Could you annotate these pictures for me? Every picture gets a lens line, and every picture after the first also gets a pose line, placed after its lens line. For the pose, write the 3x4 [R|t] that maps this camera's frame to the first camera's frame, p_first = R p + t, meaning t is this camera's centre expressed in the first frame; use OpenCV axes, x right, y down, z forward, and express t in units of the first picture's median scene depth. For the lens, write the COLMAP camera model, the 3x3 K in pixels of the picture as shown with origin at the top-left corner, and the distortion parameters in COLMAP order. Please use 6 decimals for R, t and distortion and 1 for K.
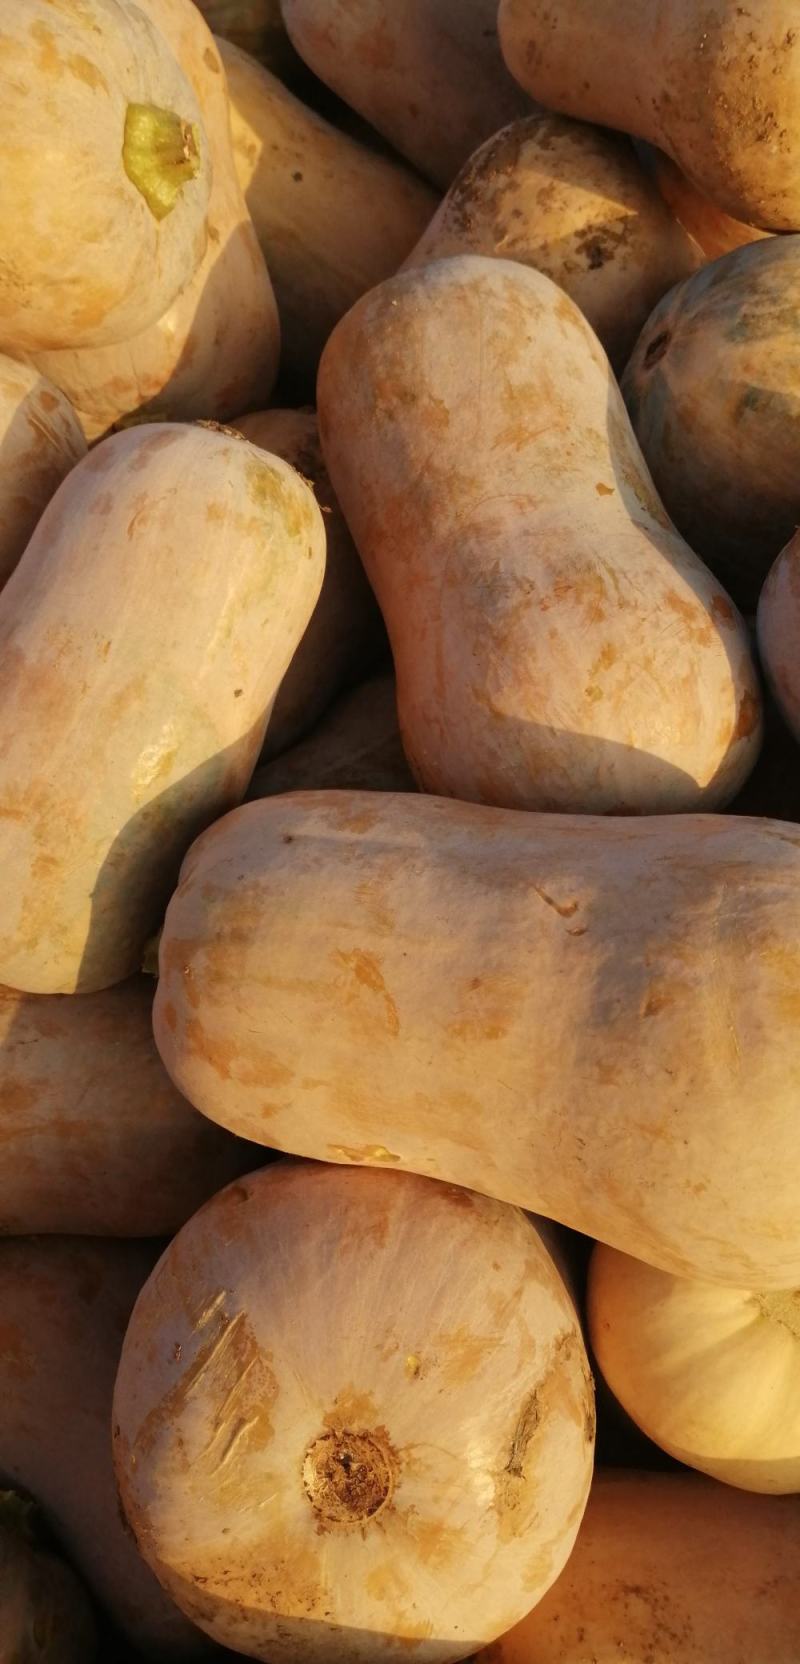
lens RADIAL K [[1347.1, 0, 425.2], [0, 1347.1, 838.1], [0, 0, 1]] dist [0.087248, -0.218168]
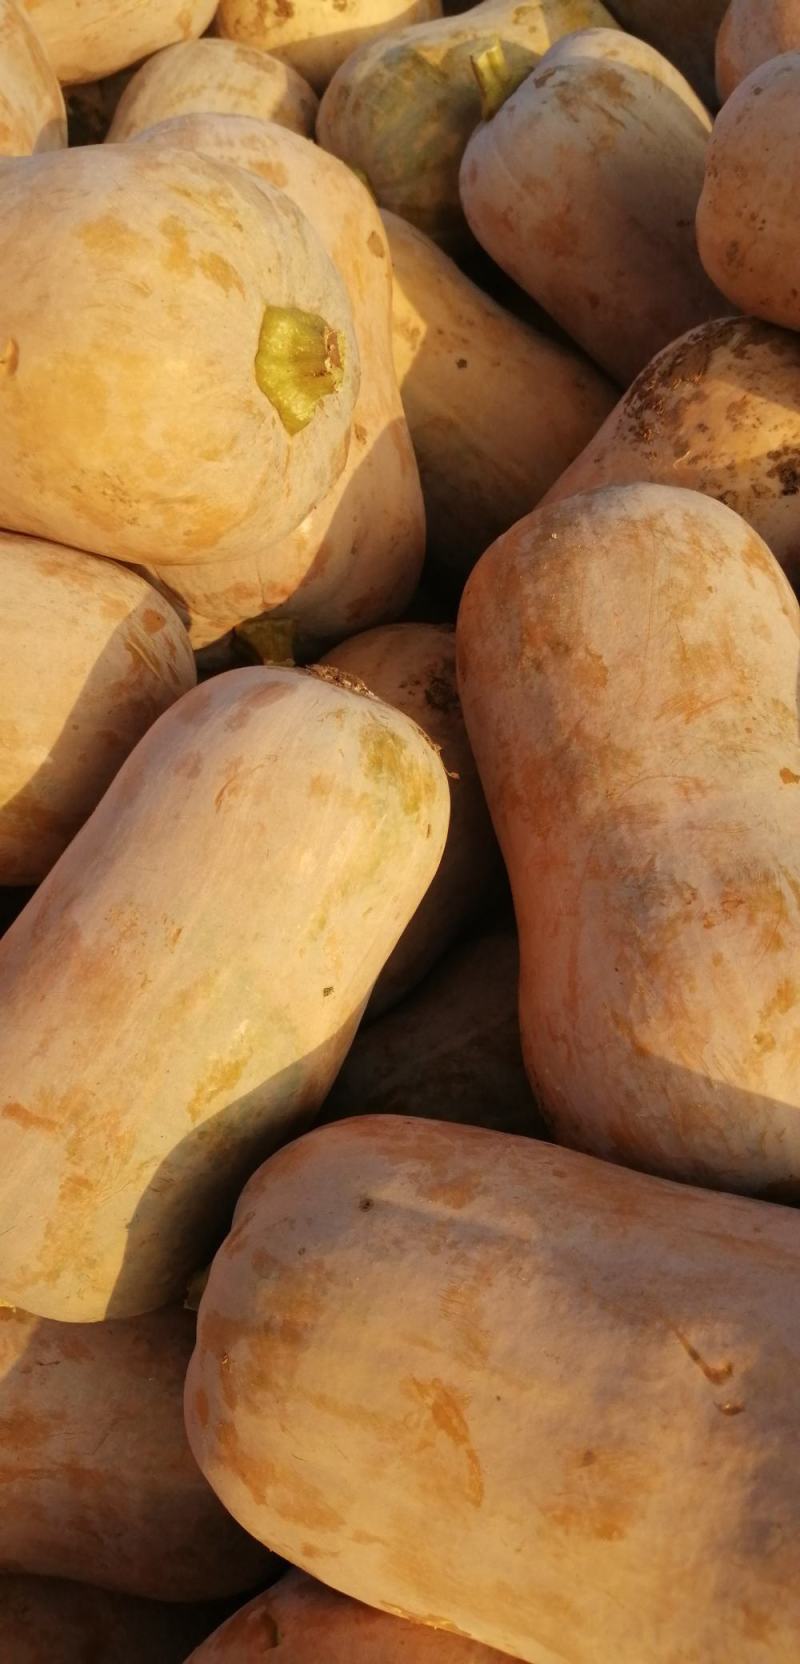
lens RADIAL K [[1347.1, 0, 425.2], [0, 1347.1, 838.1], [0, 0, 1]] dist [0.087248, -0.218168]
pose [[0.992221, 0.081702, -0.093926, -0.008498], [-0.089404, 0.992701, -0.080937, -0.140876], [0.086628, 0.088705, 0.992284, 0.172893]]
